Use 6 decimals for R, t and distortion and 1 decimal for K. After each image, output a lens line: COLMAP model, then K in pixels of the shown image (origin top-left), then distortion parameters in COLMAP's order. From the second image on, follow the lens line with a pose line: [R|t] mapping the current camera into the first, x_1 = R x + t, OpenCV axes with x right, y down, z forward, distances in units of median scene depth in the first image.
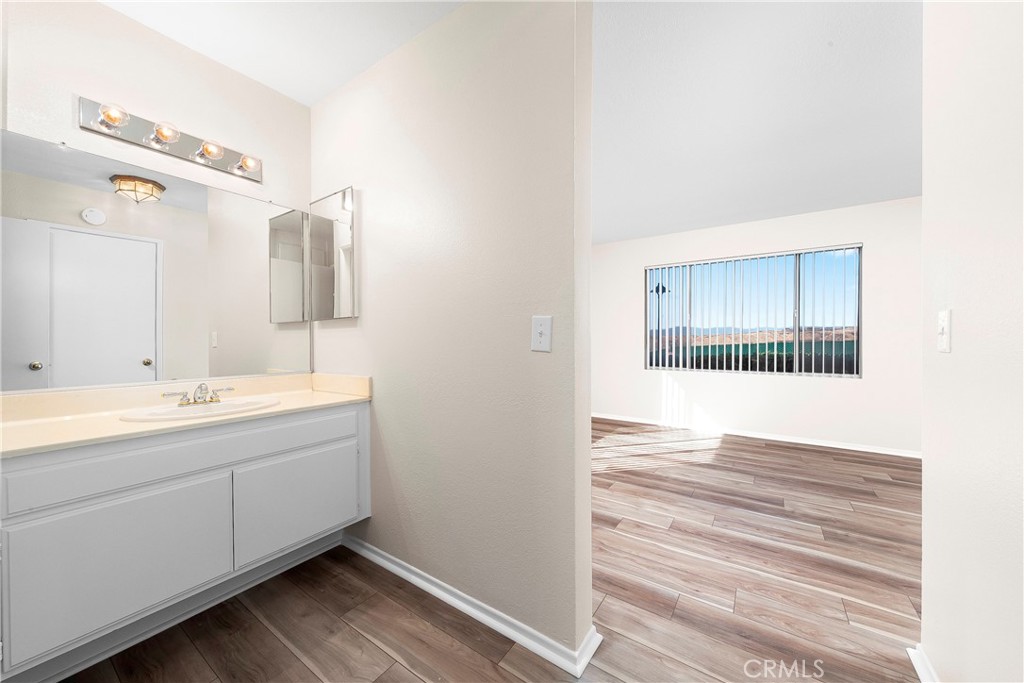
lens RADIAL K [[376.8, 0, 505.0], [0, 376.8, 341.2], [0, 0, 1]] dist [0.001837, 0.000029]
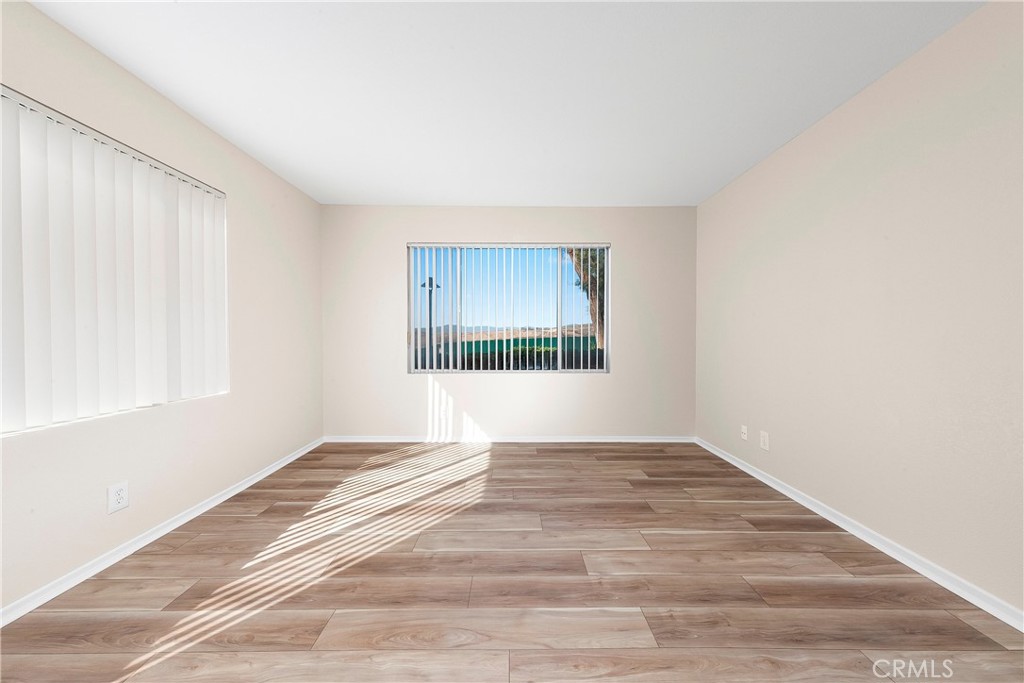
lens RADIAL K [[353.4, 0, 511.2], [0, 353.4, 338.7], [0, 0, 1]] dist [0.000140, -0.000003]
pose [[0.819922, 0.000347, 0.572475, 0.144829], [-0.002933, 0.999989, 0.003595, 0.001828], [-0.572467, -0.004627, 0.819914, 0.317086]]
